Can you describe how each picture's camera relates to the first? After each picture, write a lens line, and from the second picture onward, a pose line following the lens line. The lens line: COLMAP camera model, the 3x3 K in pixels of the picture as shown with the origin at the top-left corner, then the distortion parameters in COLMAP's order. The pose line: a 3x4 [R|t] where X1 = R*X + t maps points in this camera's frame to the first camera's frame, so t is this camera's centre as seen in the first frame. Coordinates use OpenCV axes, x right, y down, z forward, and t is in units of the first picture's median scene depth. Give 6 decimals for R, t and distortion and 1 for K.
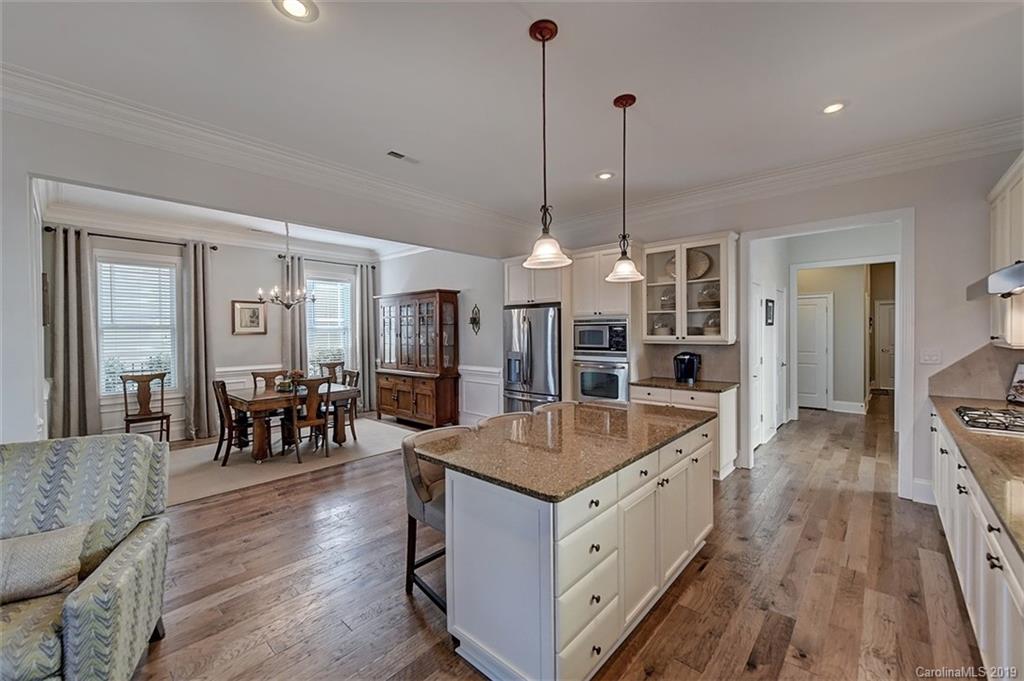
lens RADIAL K [[408.6, 0, 510.6], [0, 408.6, 338.5], [0, 0, 1]] dist [0.009257, -0.000463]
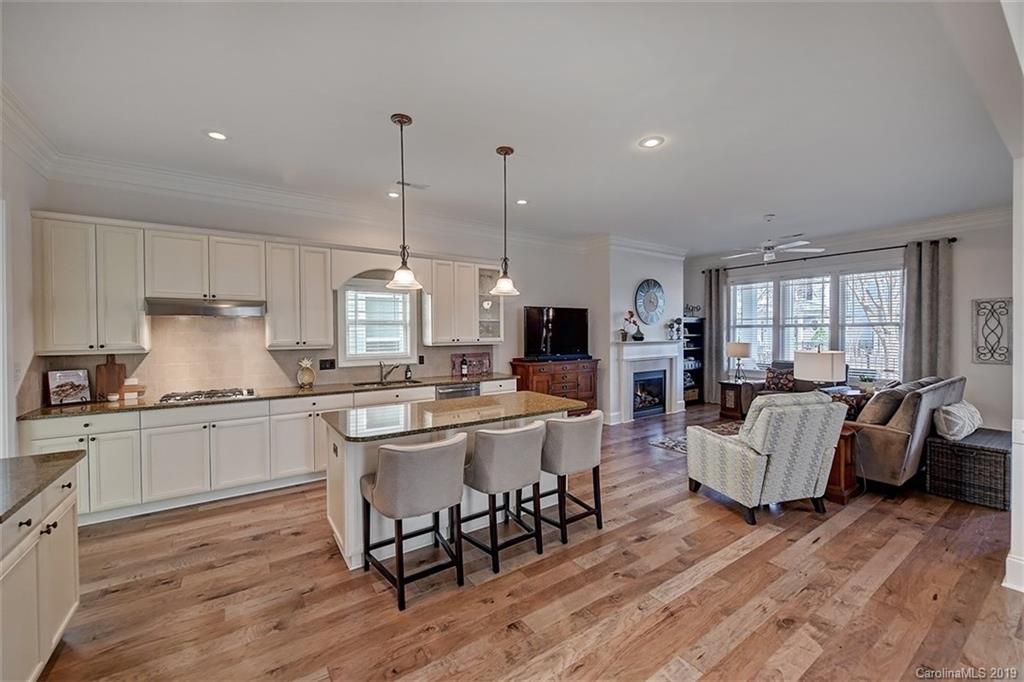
lens RADIAL K [[403.3, 0, 516.9], [0, 403.3, 337.1], [0, 0, 1]] dist [-0.001981, -0.001372]
pose [[-0.973611, 0.012205, 0.227887, -0.141962], [0.019234, 0.999404, 0.028648, -0.022996], [-0.227402, 0.032276, -0.973266, 1.144764]]
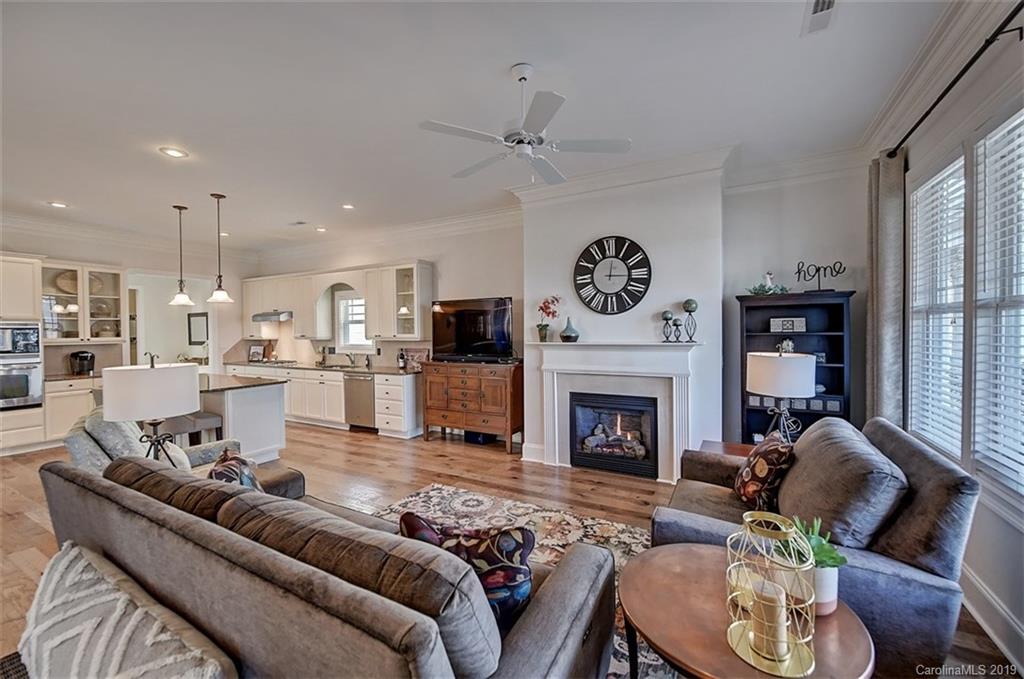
lens RADIAL K [[421.7, 0, 518.3], [0, 421.7, 334.0], [0, 0, 1]] dist [-0.001397, -0.001771]
pose [[-0.232881, -0.000645, 0.972505, -1.119690], [0.030102, 0.999516, 0.007872, 0.010546], [-0.972039, 0.031108, -0.232749, -0.013468]]
